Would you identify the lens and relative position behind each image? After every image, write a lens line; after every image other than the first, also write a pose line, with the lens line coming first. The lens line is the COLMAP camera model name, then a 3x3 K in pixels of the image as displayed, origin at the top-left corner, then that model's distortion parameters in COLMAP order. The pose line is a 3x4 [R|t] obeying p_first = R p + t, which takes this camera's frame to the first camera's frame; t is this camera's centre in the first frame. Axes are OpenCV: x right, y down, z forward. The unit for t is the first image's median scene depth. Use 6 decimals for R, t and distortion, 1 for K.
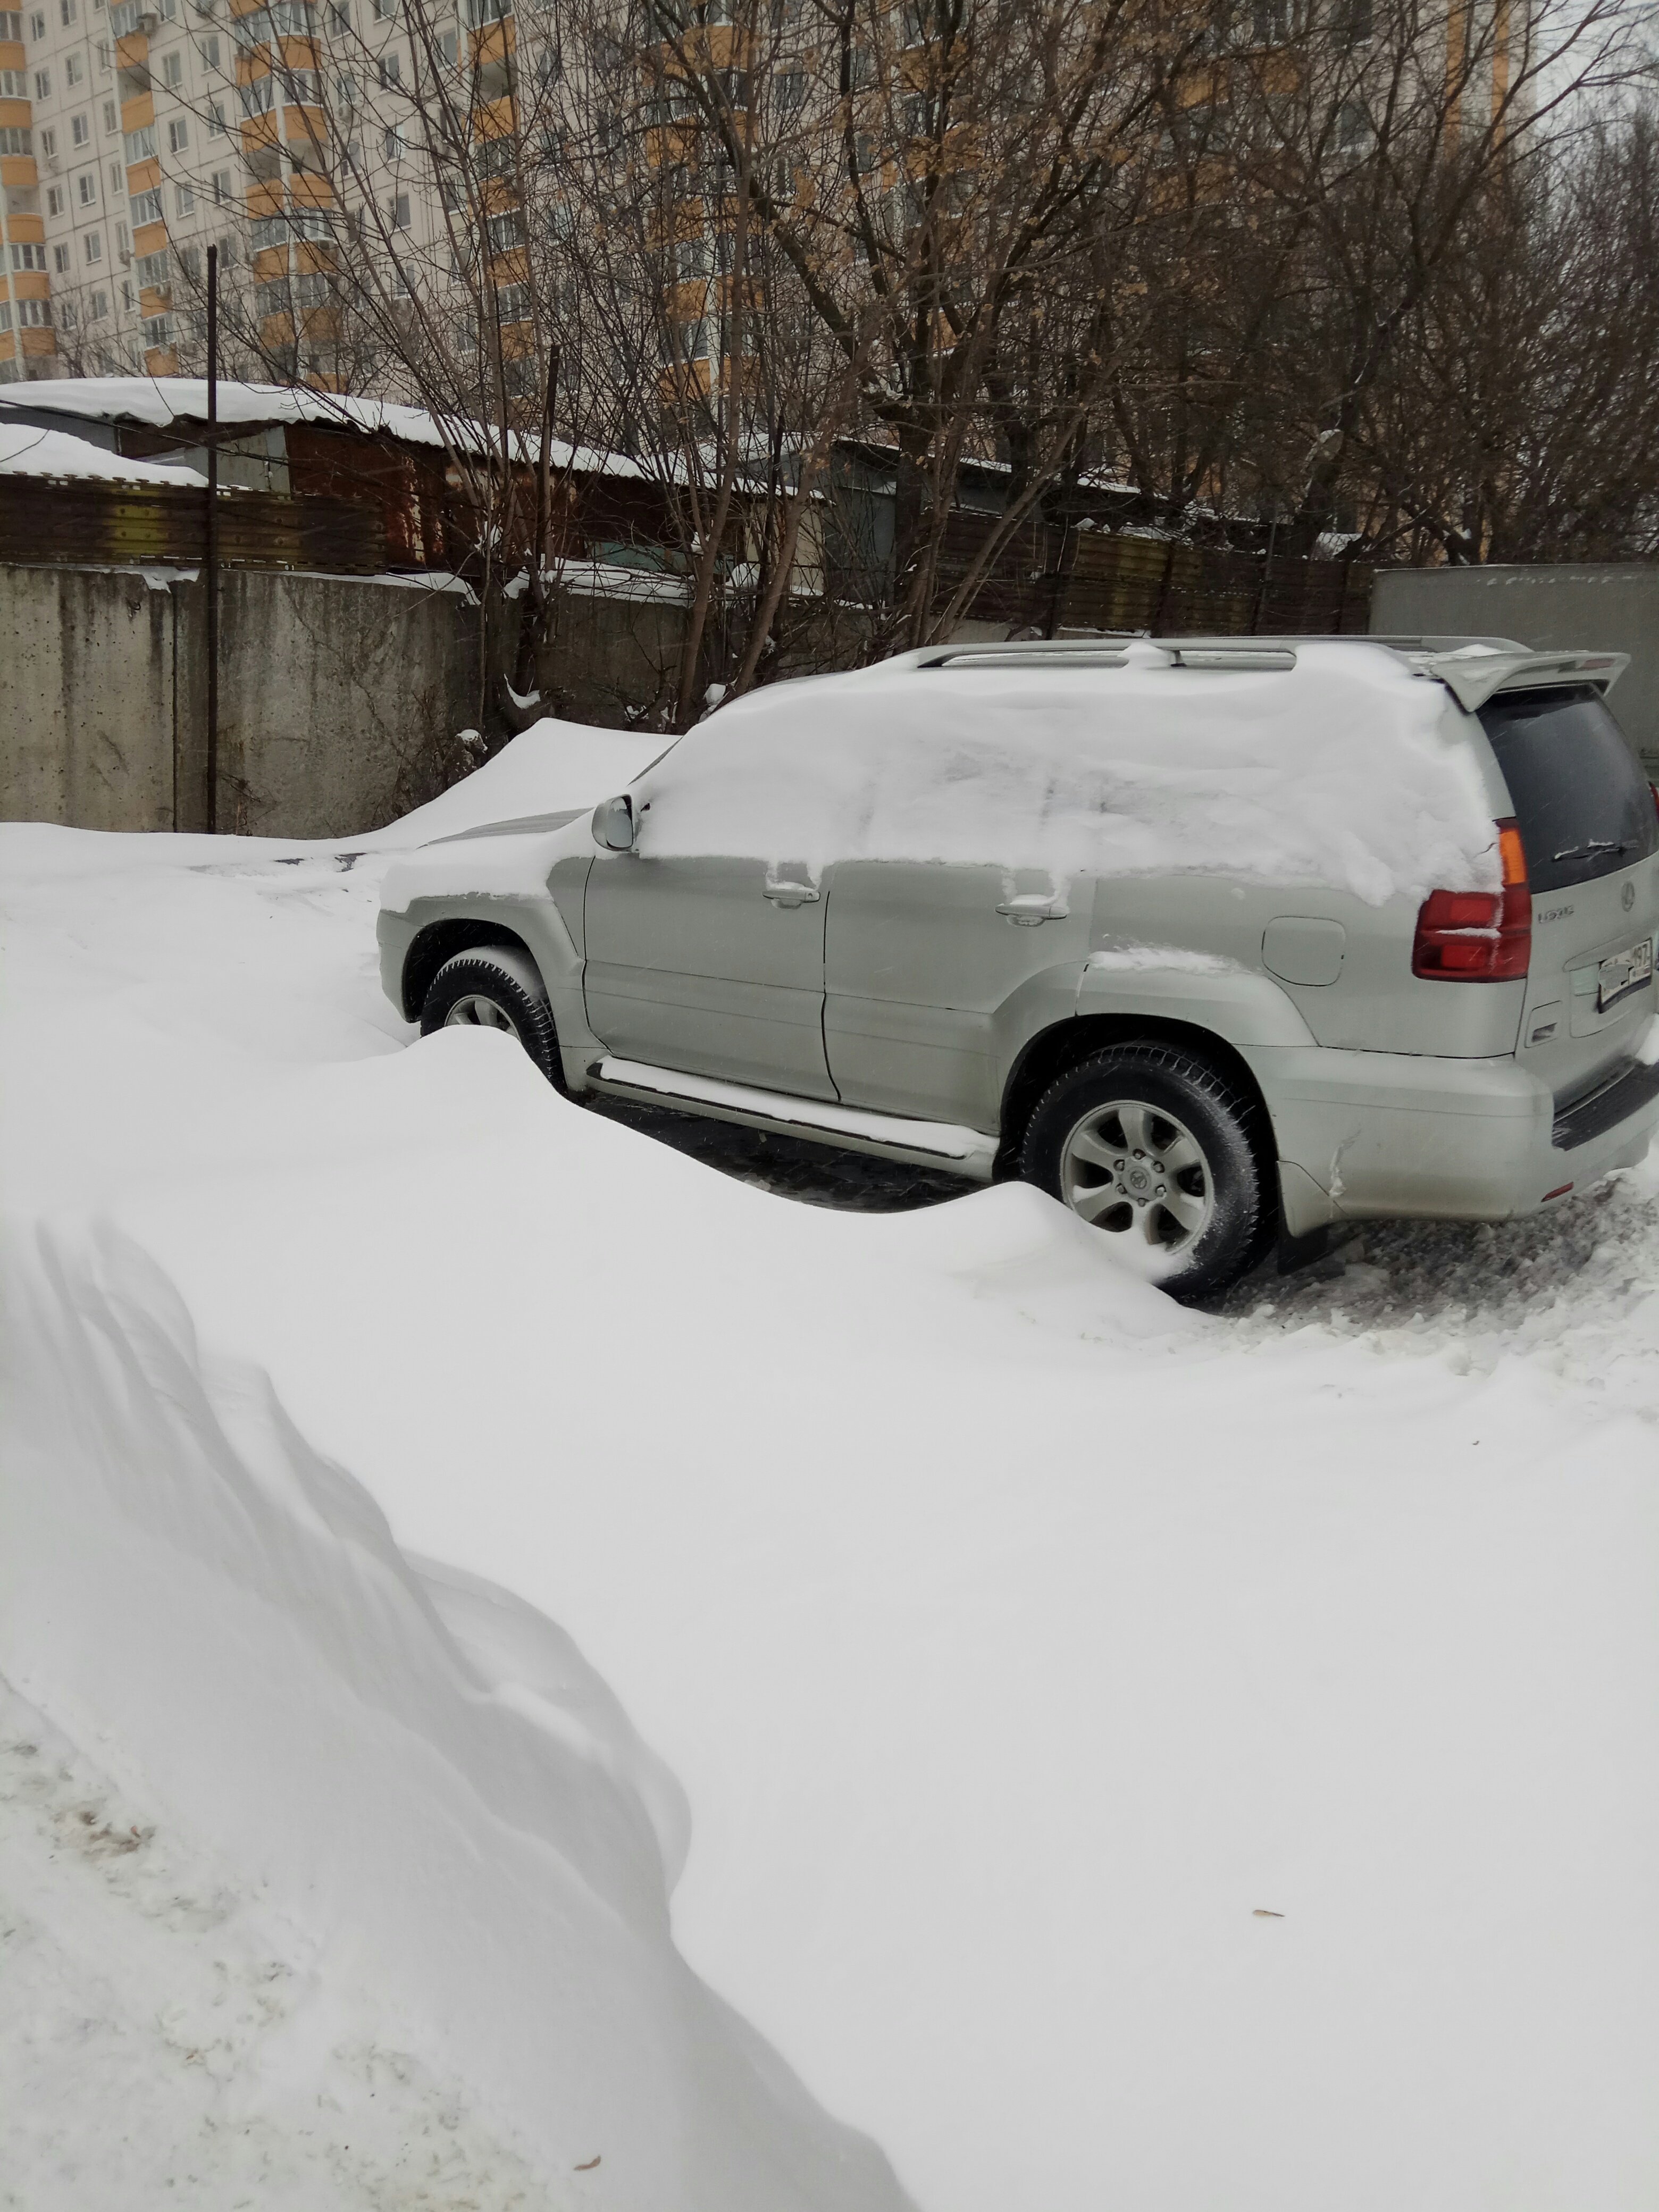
lens RADIAL K [[1755.9, 0, 829.5], [0, 1755.9, 1106.0], [0, 0, 1]] dist [0.106511, -0.198206]
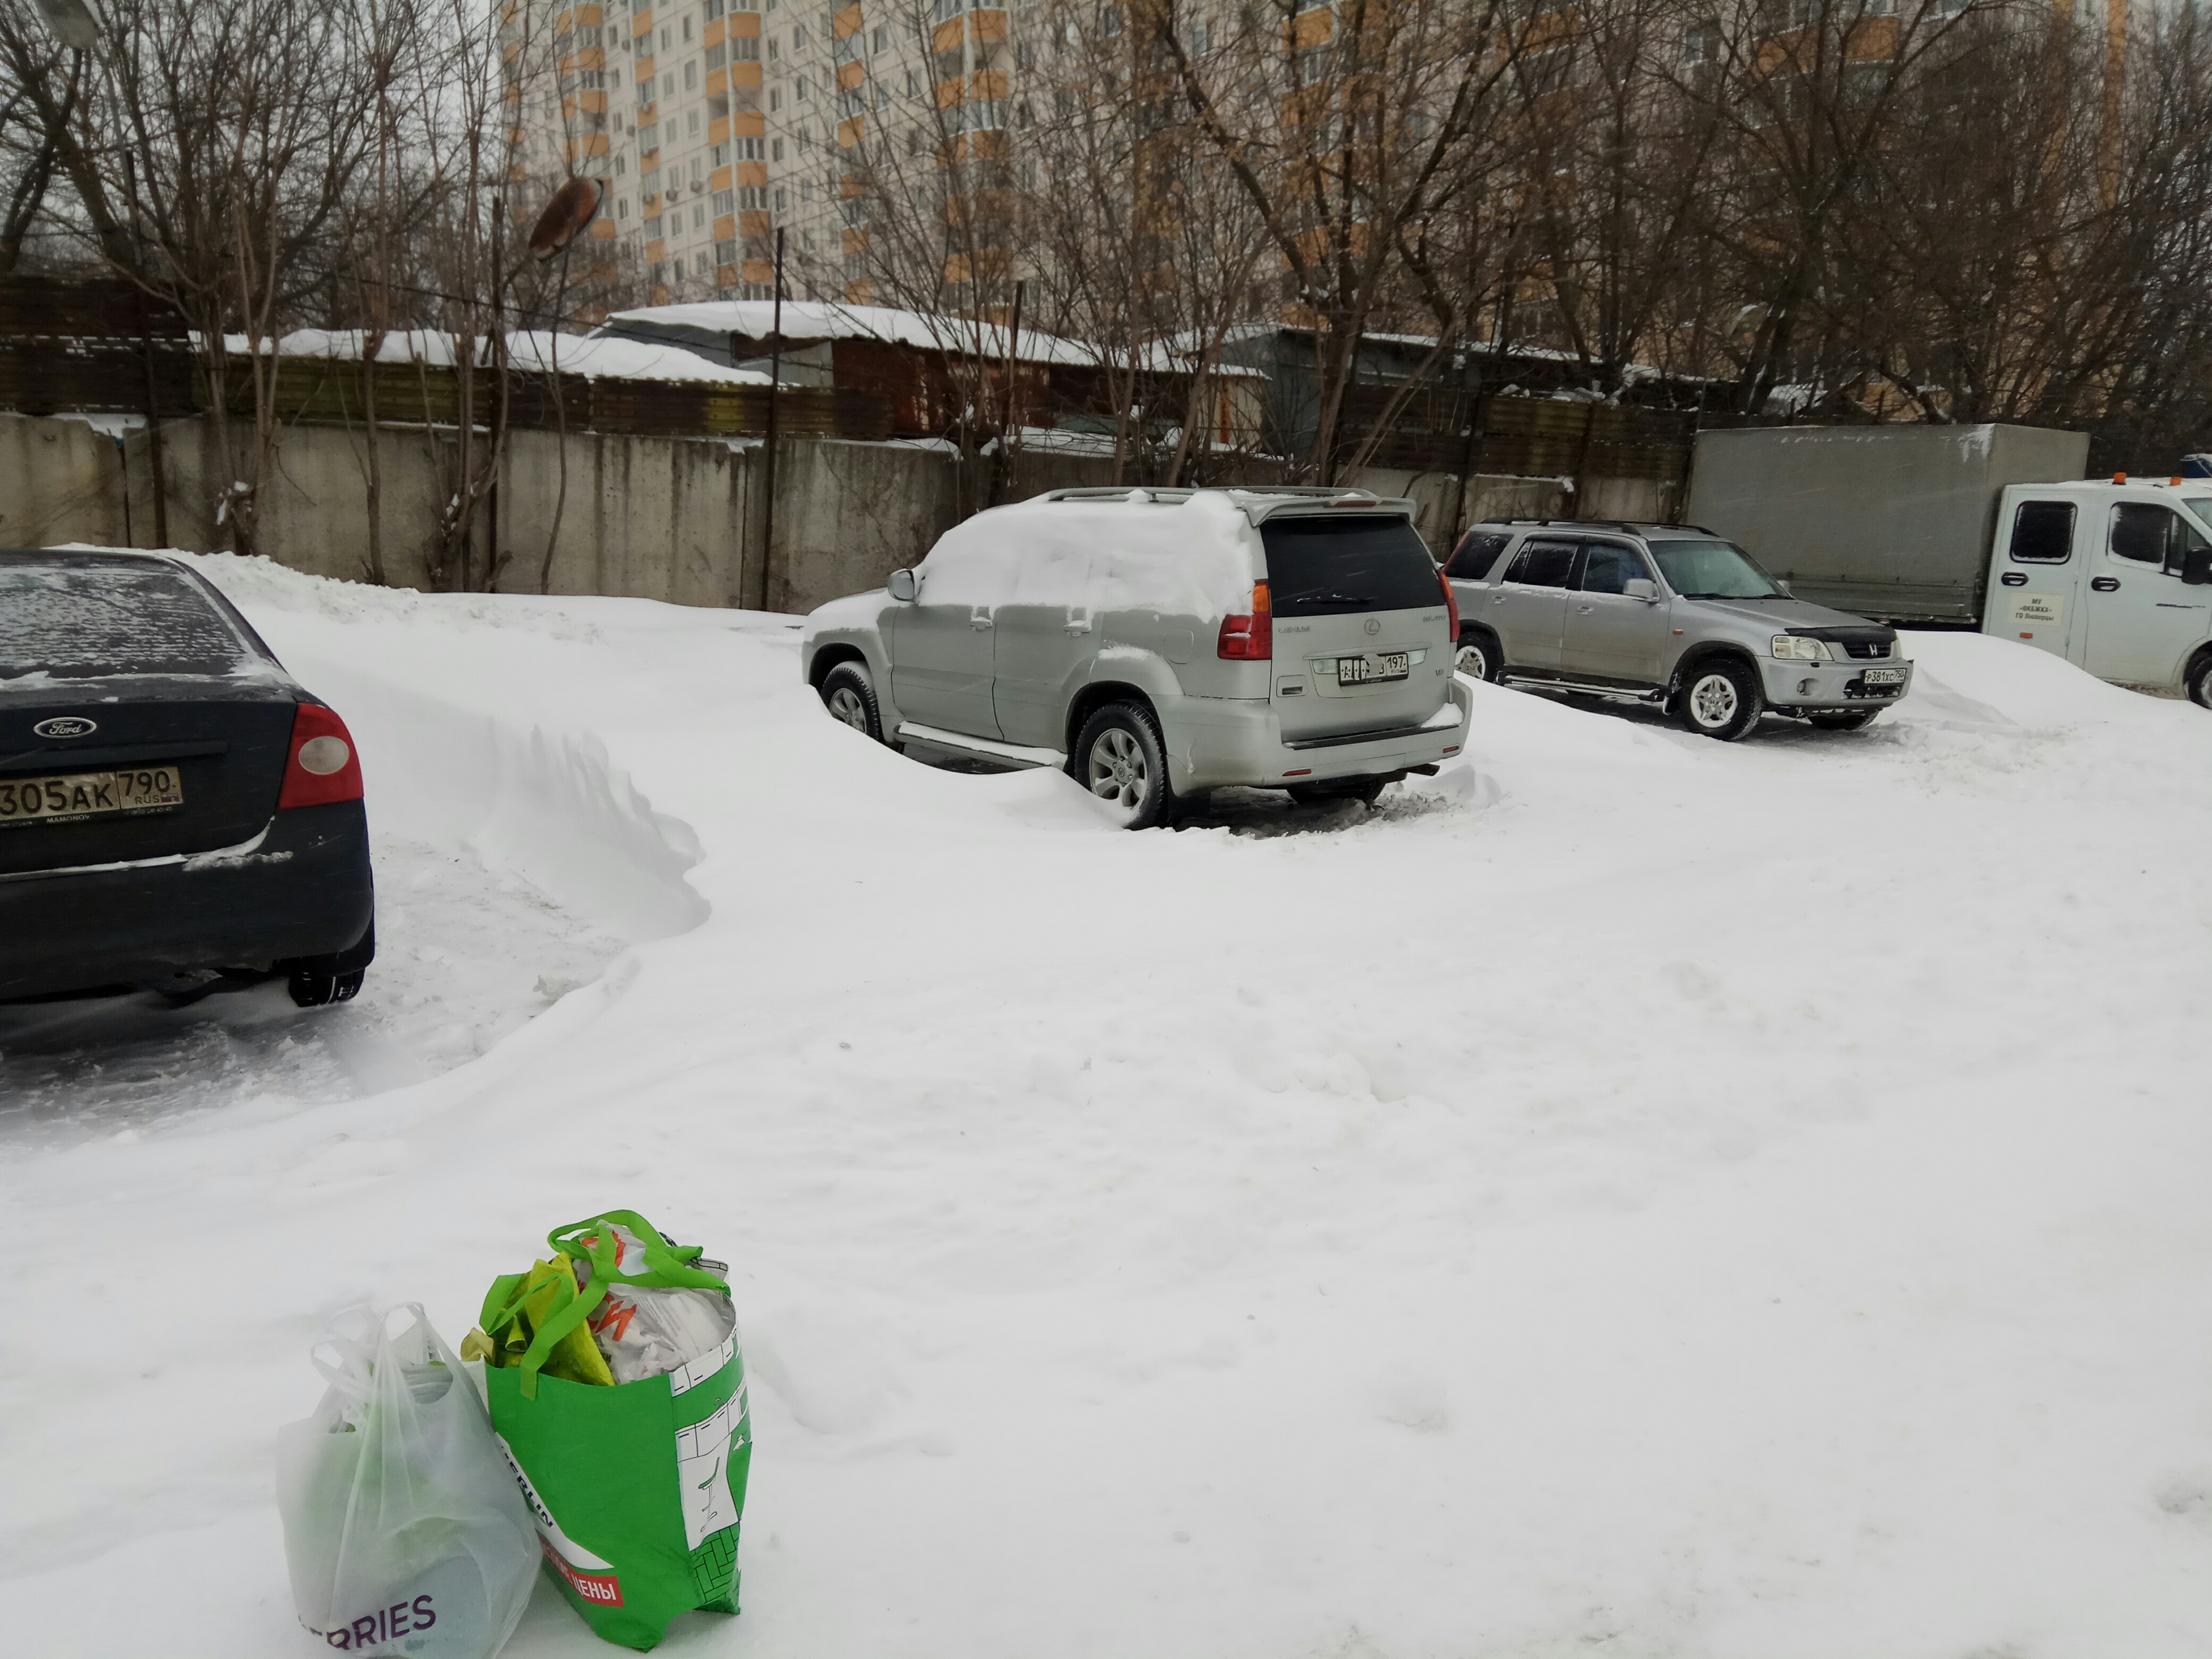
lens RADIAL K [[1755.9, 0, 1106.0], [0, 1755.9, 829.5], [0, 0, 1]] dist [0.106511, -0.198206]
pose [[0.977251, 0.042829, -0.207715, 0.261048], [-0.055879, 0.996788, -0.057370, 0.099968], [0.204591, 0.067672, 0.976506, -0.389959]]
